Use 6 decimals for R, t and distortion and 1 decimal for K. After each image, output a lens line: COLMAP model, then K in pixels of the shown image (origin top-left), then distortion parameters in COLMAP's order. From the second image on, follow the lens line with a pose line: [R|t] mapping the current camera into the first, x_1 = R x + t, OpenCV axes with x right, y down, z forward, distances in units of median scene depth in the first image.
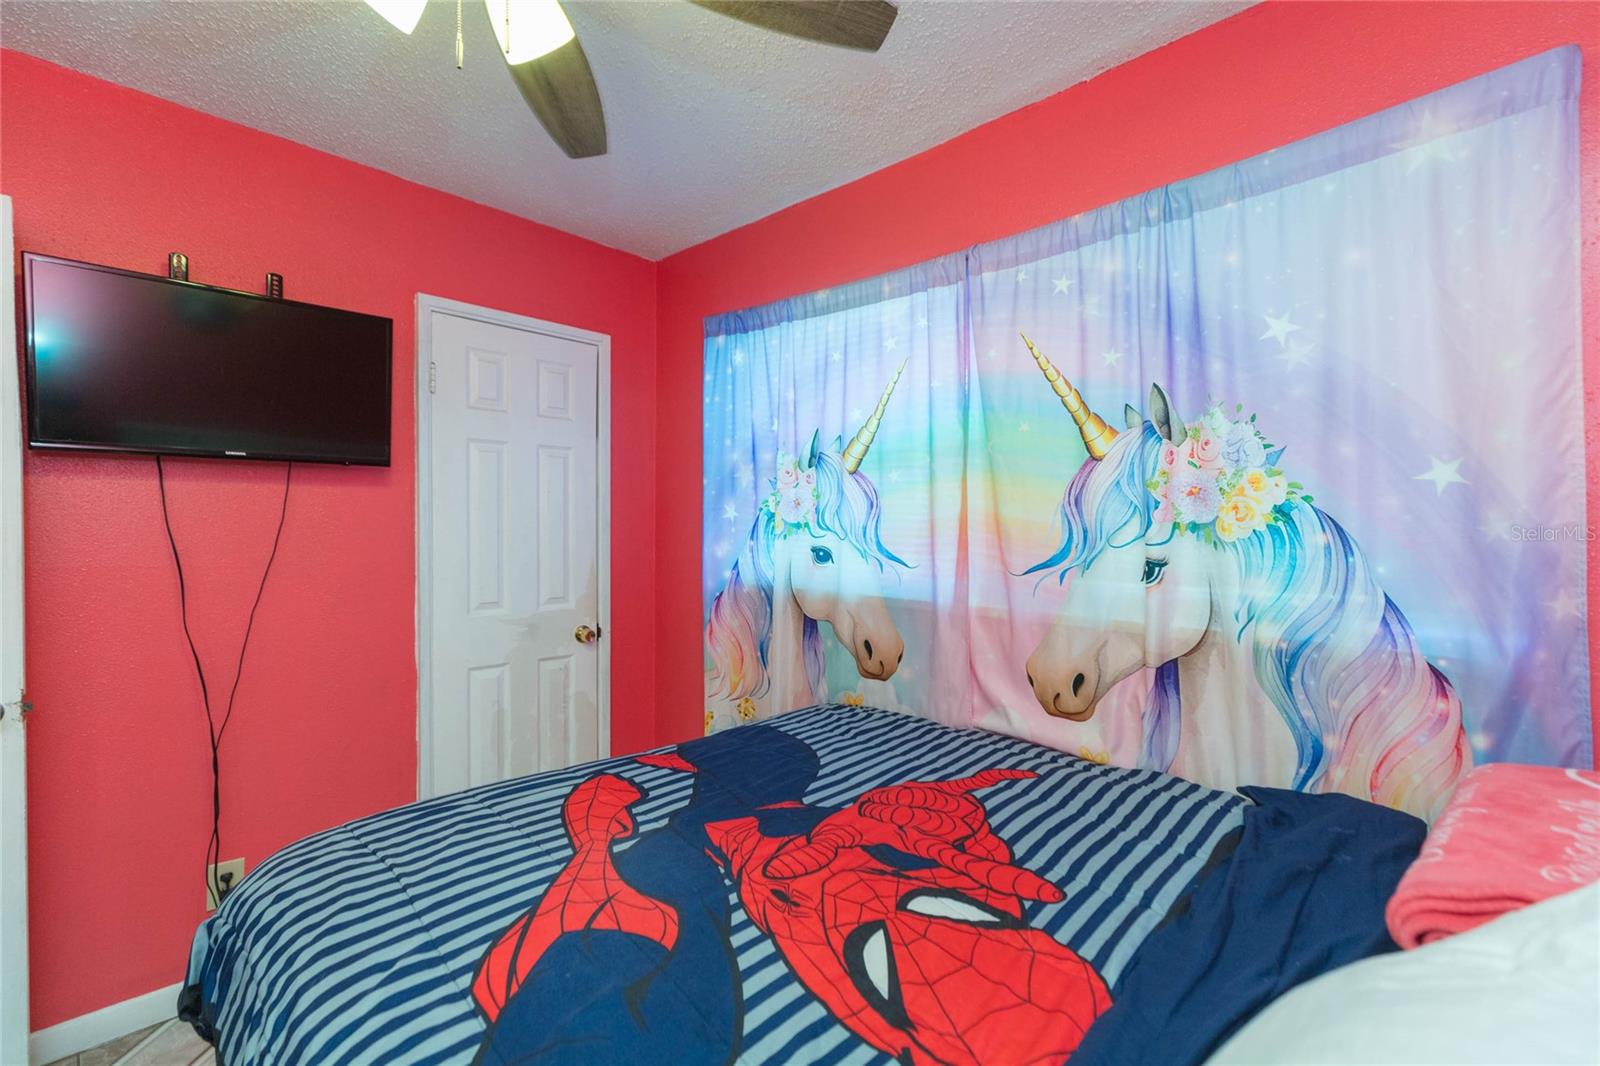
lens RADIAL K [[722.1, 0, 800.0], [0, 722.1, 533.0], [0, 0, 1]] dist [-0.001573, 0.000109]
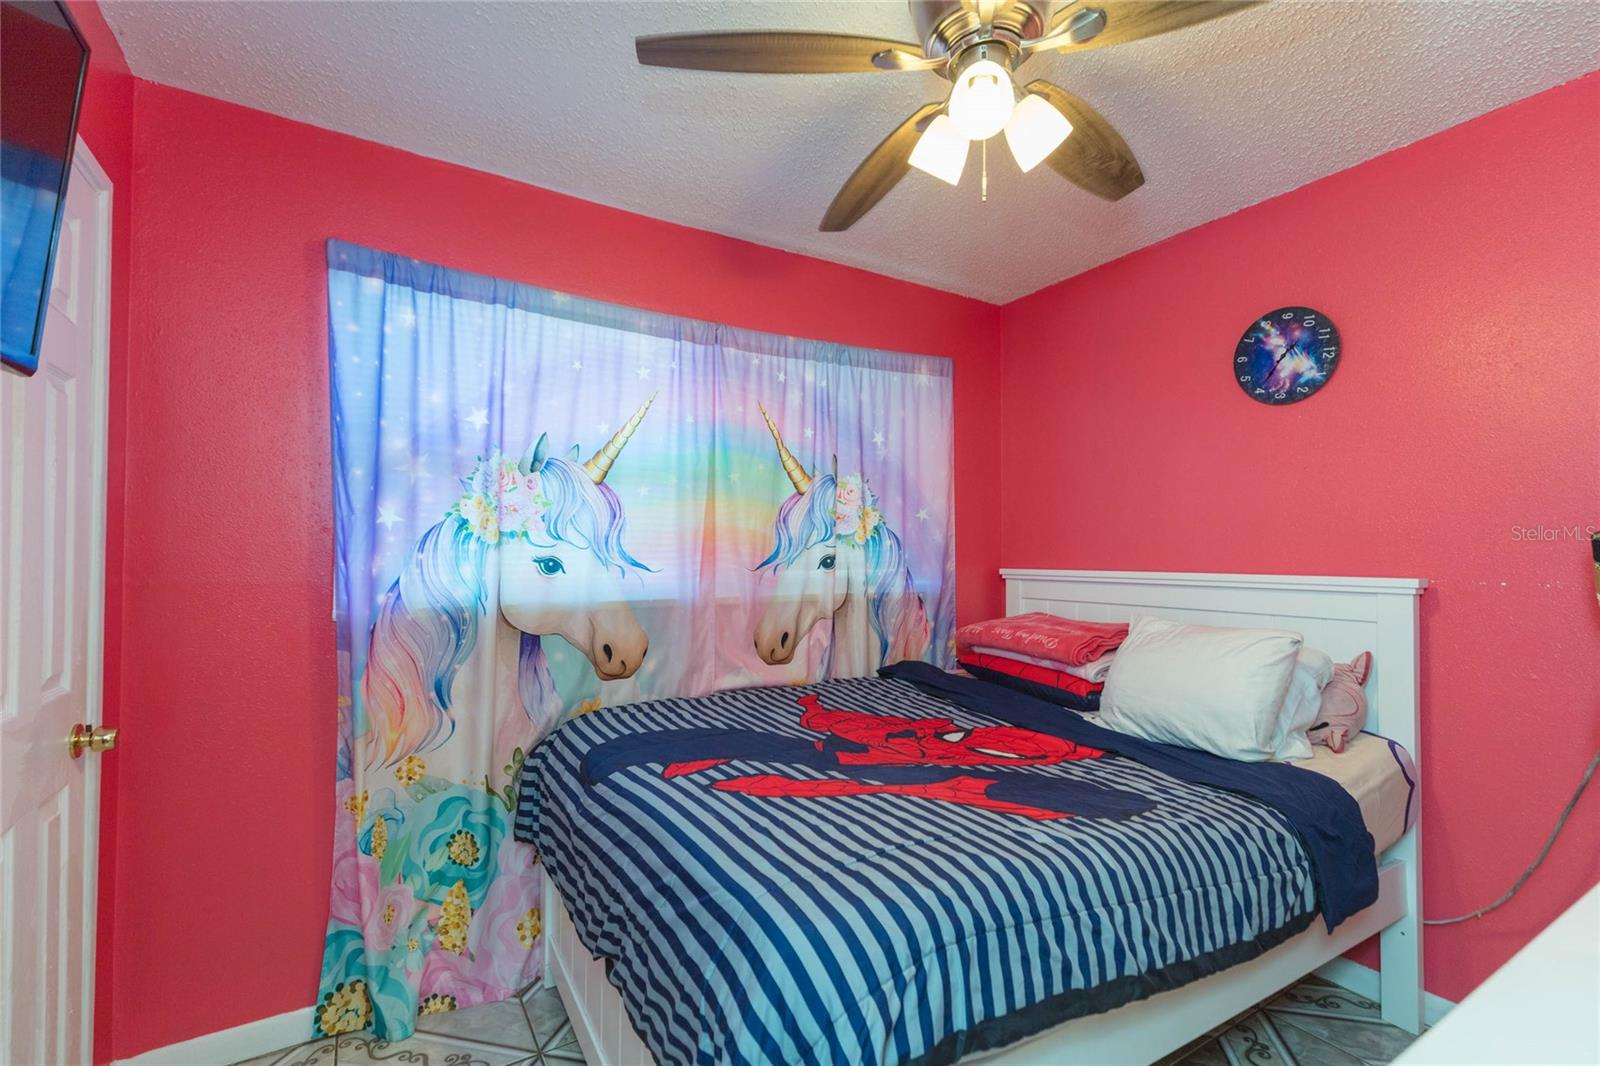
lens RADIAL K [[712.9, 0, 819.8], [0, 712.9, 543.8], [0, 0, 1]] dist [0.002650, -0.000758]
pose [[0.225539, 0.004379, 0.974224, -0.890069], [0.016259, 0.999834, -0.008258, 0.016915], [-0.974099, 0.017703, 0.225430, 0.486210]]
